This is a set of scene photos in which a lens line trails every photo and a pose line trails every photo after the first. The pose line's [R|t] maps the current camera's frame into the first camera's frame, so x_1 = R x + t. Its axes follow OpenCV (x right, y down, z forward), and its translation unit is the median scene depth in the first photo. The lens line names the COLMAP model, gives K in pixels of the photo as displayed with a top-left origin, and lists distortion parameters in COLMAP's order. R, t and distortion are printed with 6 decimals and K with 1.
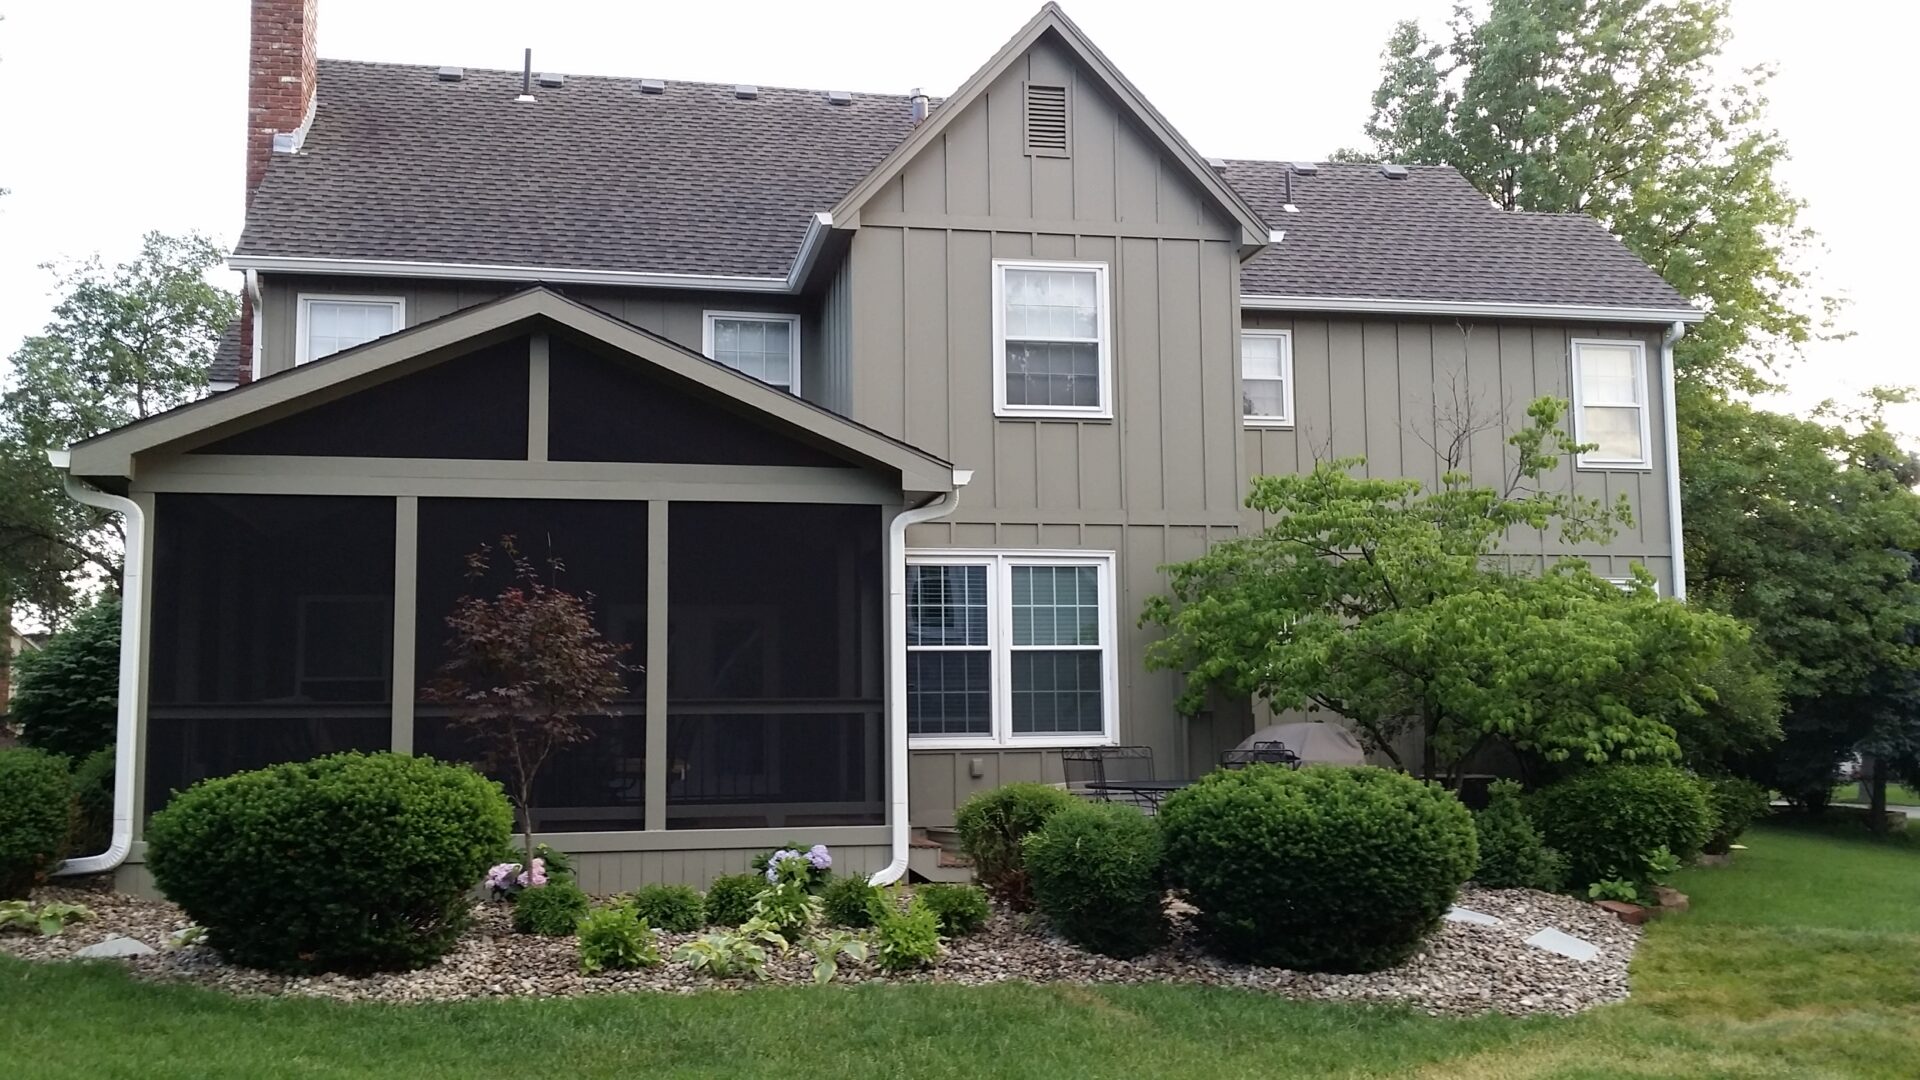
lens RADIAL K [[1721.5, 0, 933.2], [0, 1721.5, 544.6], [0, 0, 1]] dist [0.096180, -0.205597]
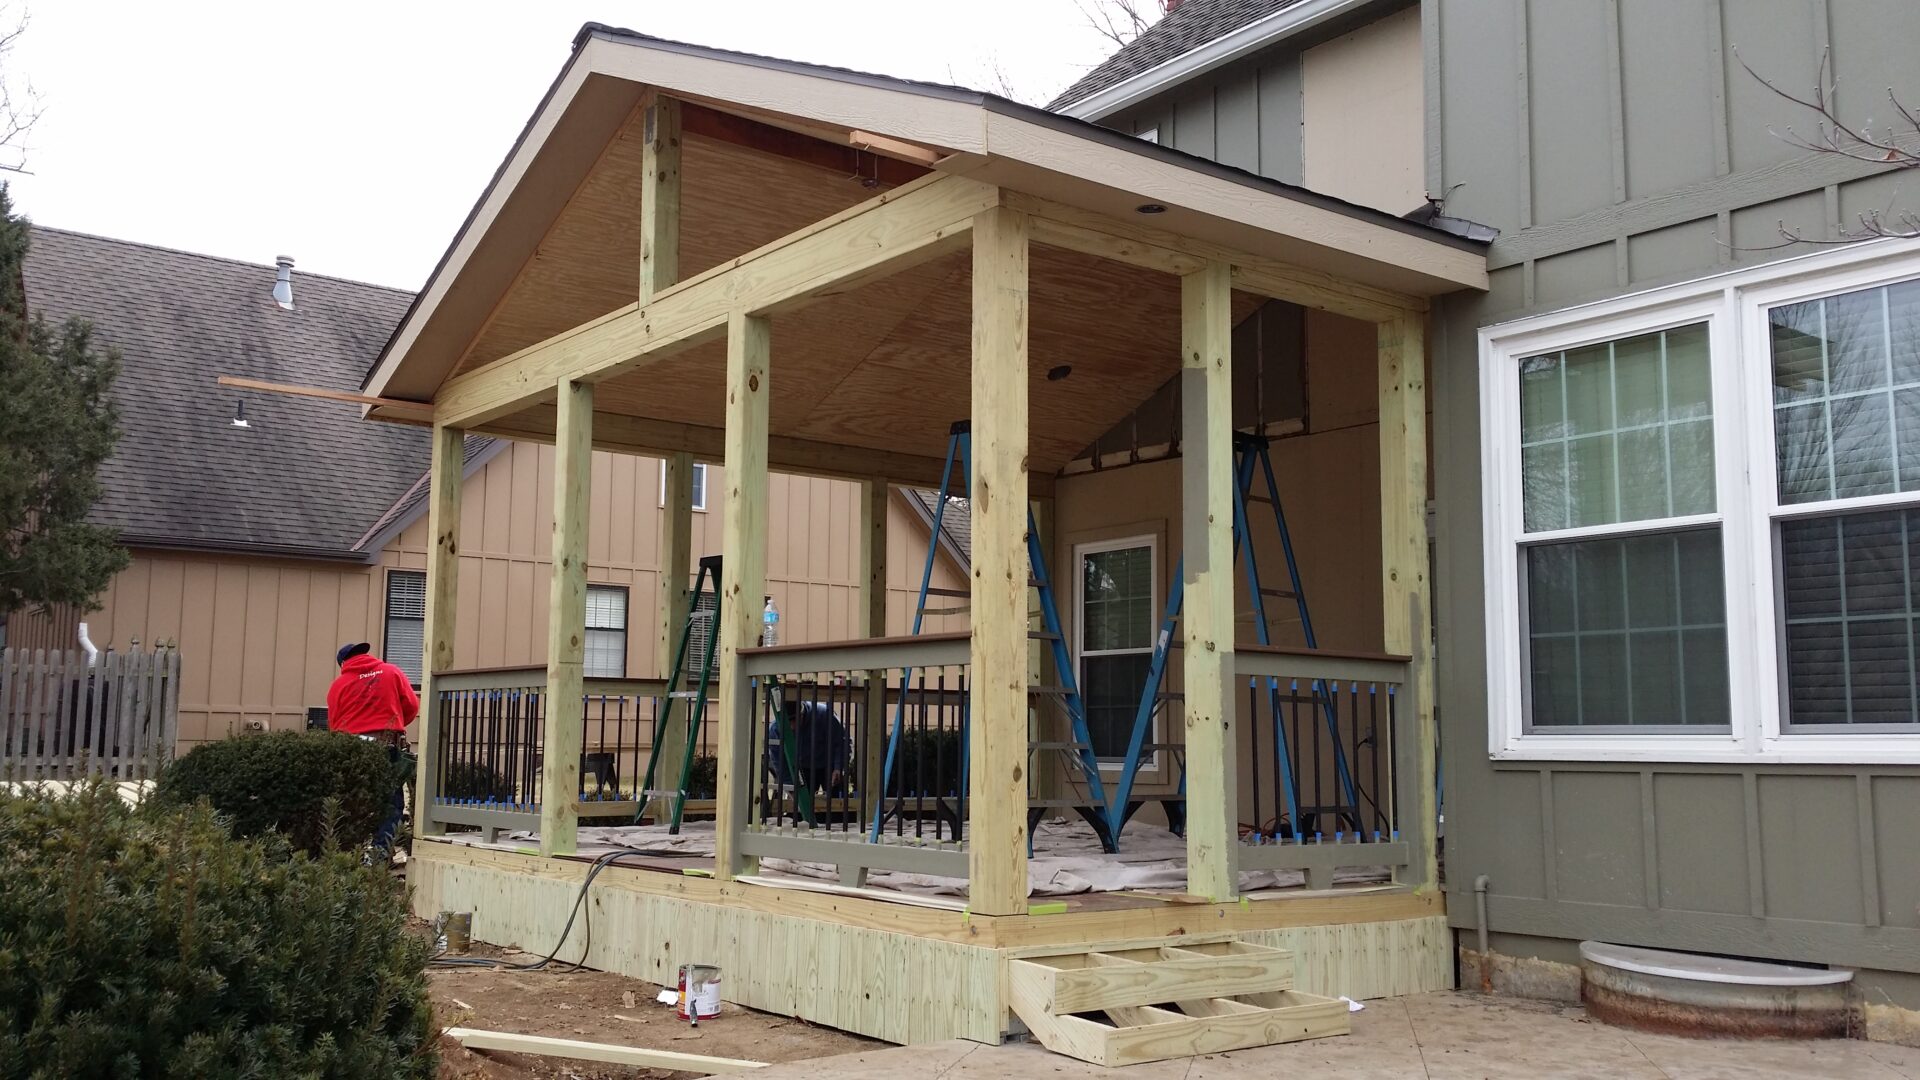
lens RADIAL K [[1721.5, 0, 942.5], [0, 1721.5, 541.3], [0, 0, 1]] dist [0.096180, -0.205597]
pose [[0.421716, -0.094332, -0.901808, 0.327958], [0.079333, 0.994598, -0.066940, 0.078918], [0.903251, -0.043314, 0.426921, 0.660146]]
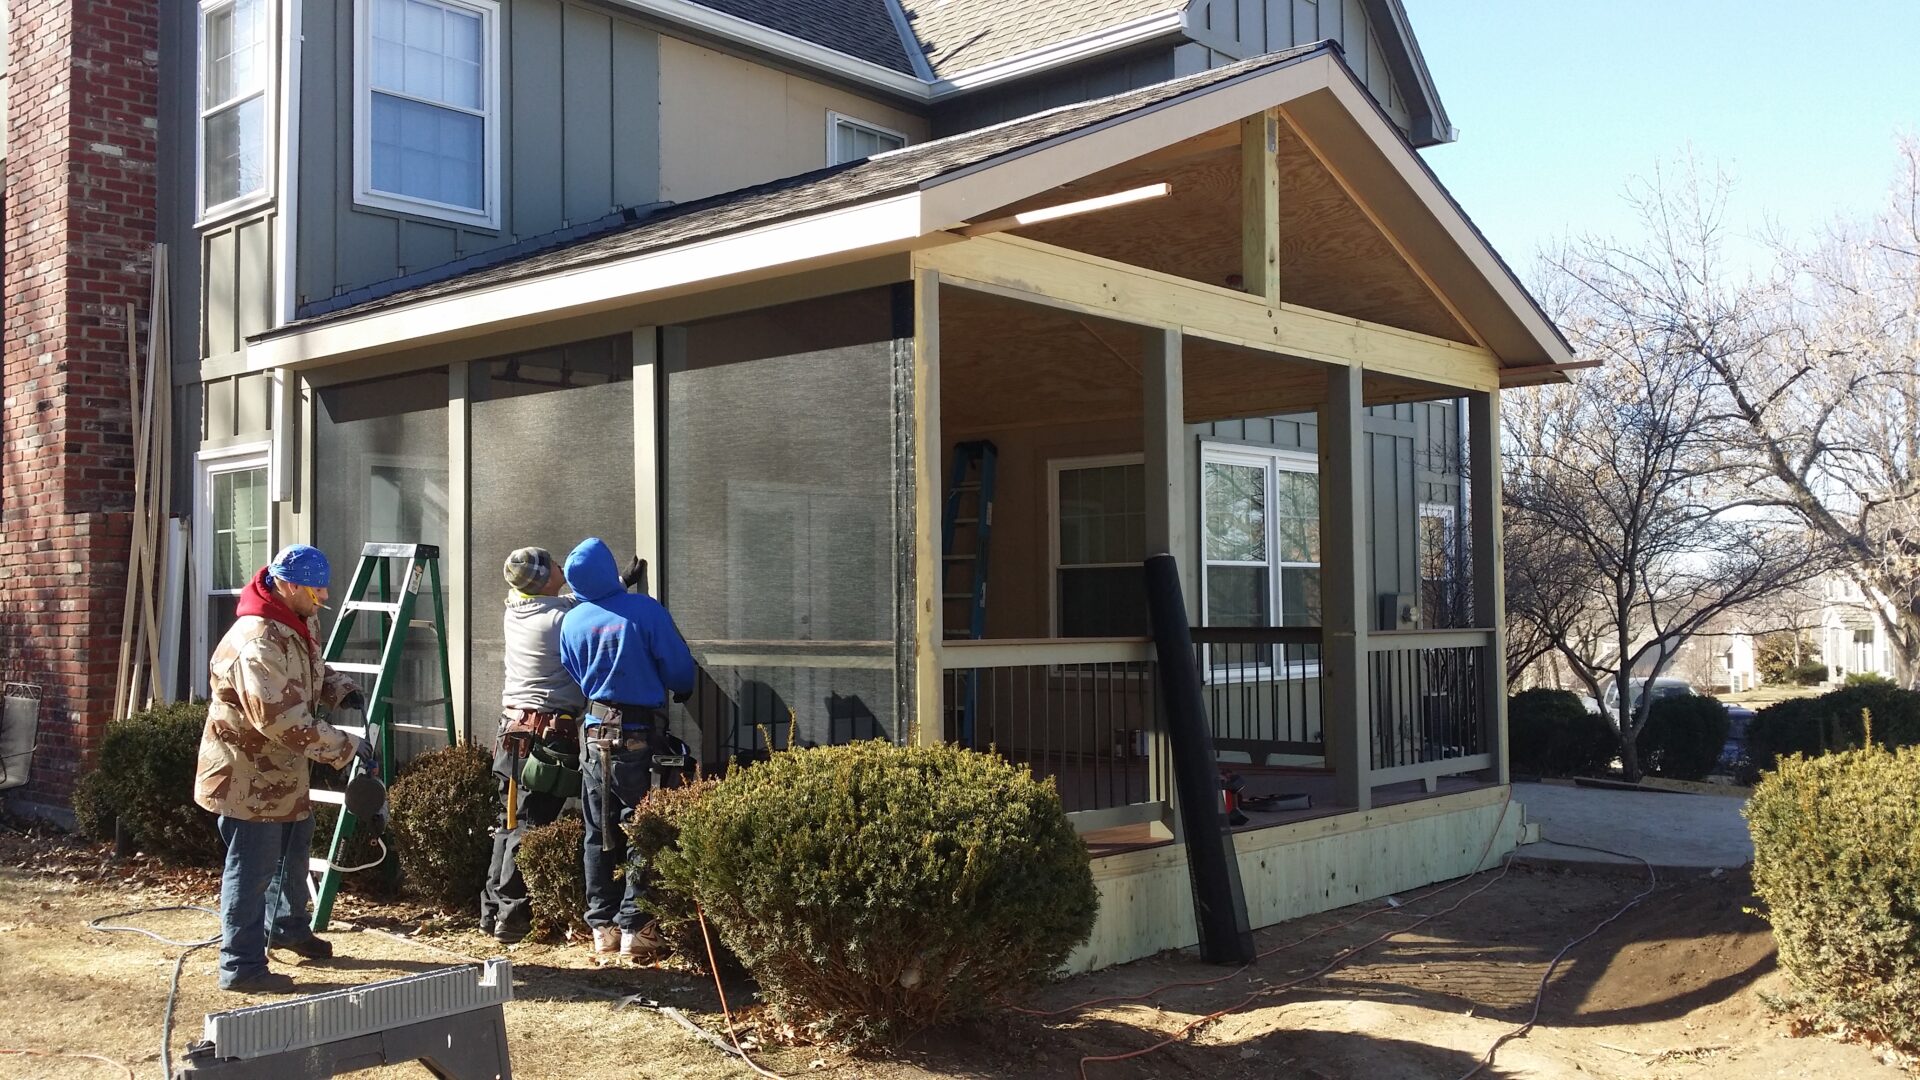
lens RADIAL K [[1721.5, 0, 938.4], [0, 1721.5, 534.6], [0, 0, 1]] dist [0.096180, -0.205597]
pose [[0.805593, 0.028674, 0.591775, -0.610793], [-0.059861, 0.997656, 0.033149, 0.026552], [-0.589438, -0.062128, 0.805421, 0.407332]]
